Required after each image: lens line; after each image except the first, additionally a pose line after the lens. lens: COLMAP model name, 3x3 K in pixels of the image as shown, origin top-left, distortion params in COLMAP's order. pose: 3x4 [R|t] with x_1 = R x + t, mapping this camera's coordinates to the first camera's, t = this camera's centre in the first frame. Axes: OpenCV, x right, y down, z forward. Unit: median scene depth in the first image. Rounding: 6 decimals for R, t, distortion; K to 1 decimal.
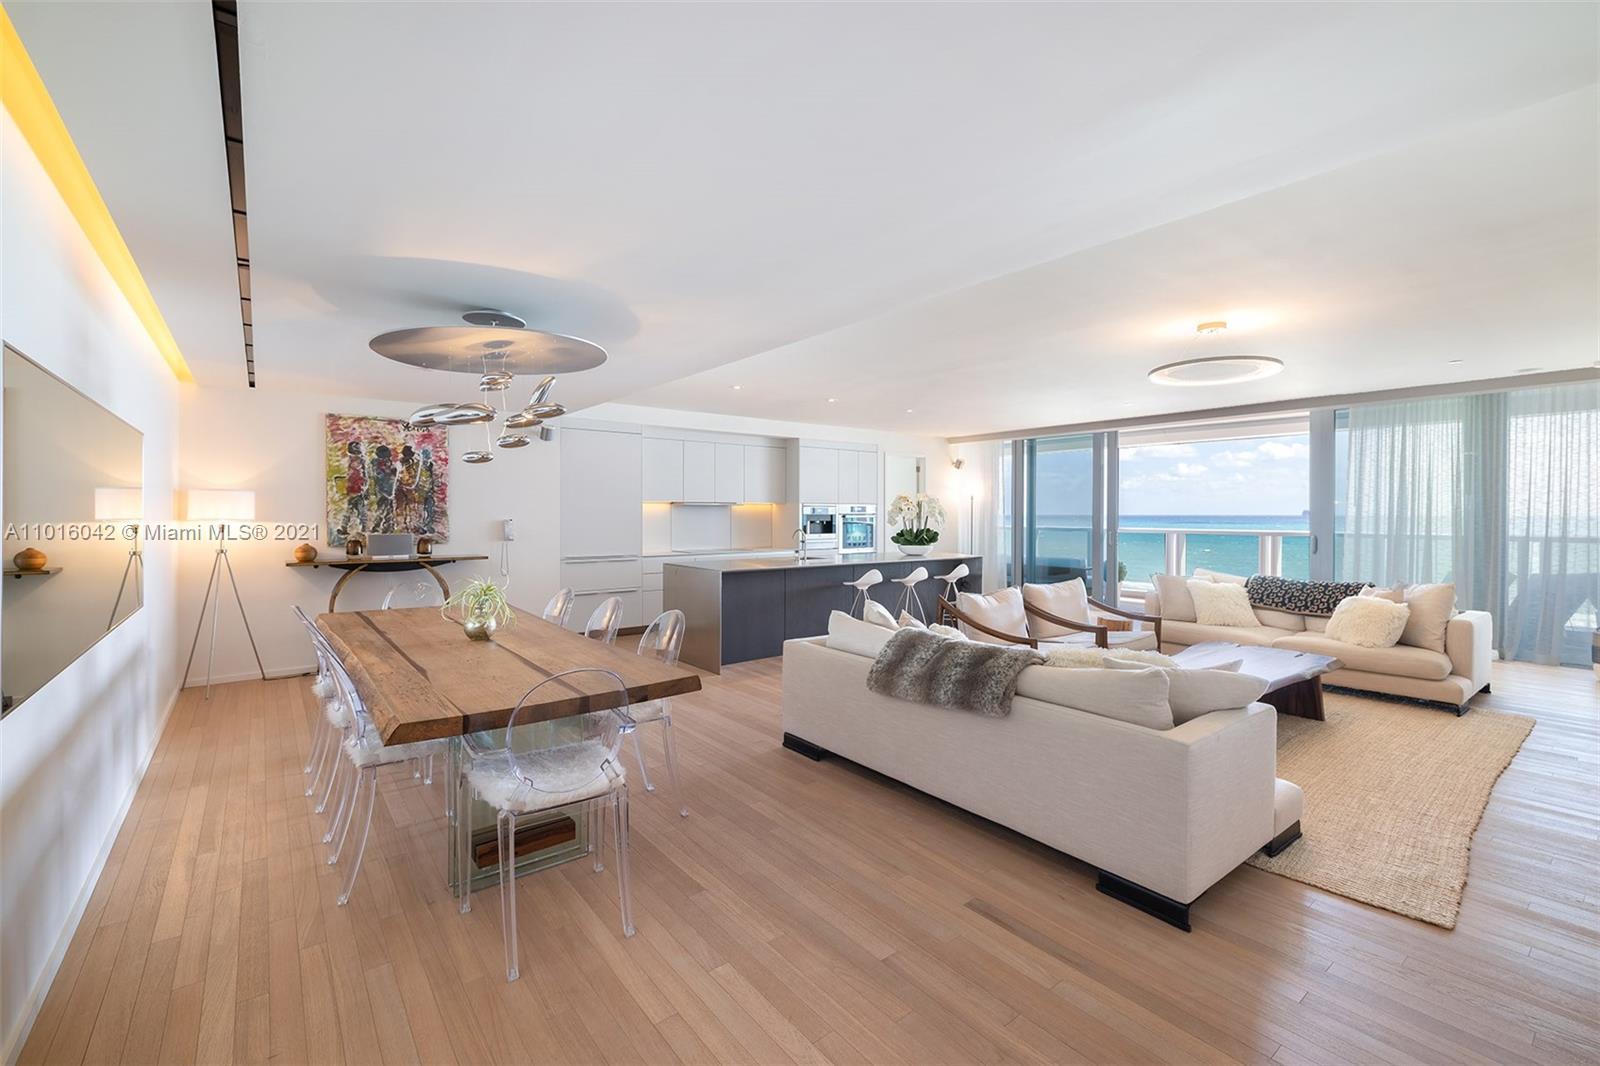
lens RADIAL K [[695.8, 0, 800.0], [0, 695.8, 533.0], [0, 0, 1]] dist [-0.000151, -0.000032]
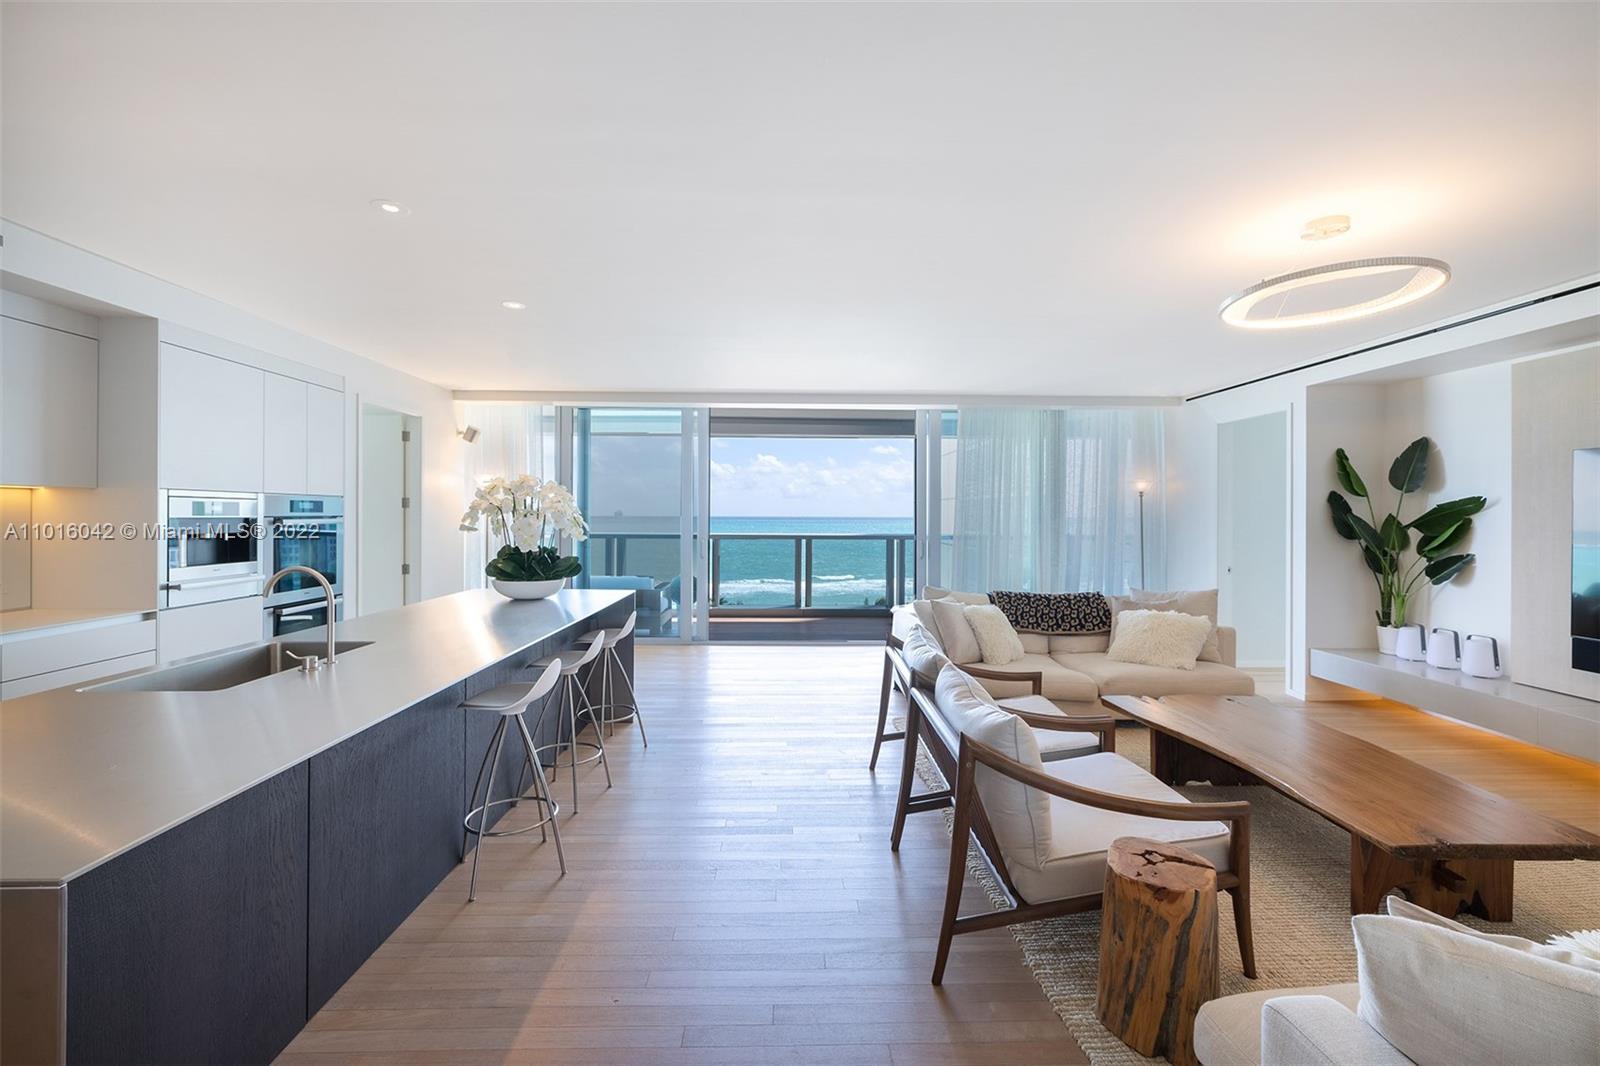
lens RADIAL K [[675.4, 0, 800.8], [0, 675.4, 509.0], [0, 0, 1]] dist [-0.000203, -0.000081]
pose [[0.592924, 0.008907, 0.805209, -0.086843], [0.020632, 0.999443, -0.026248, -0.014233], [-0.804994, 0.032176, 0.592410, 0.480911]]
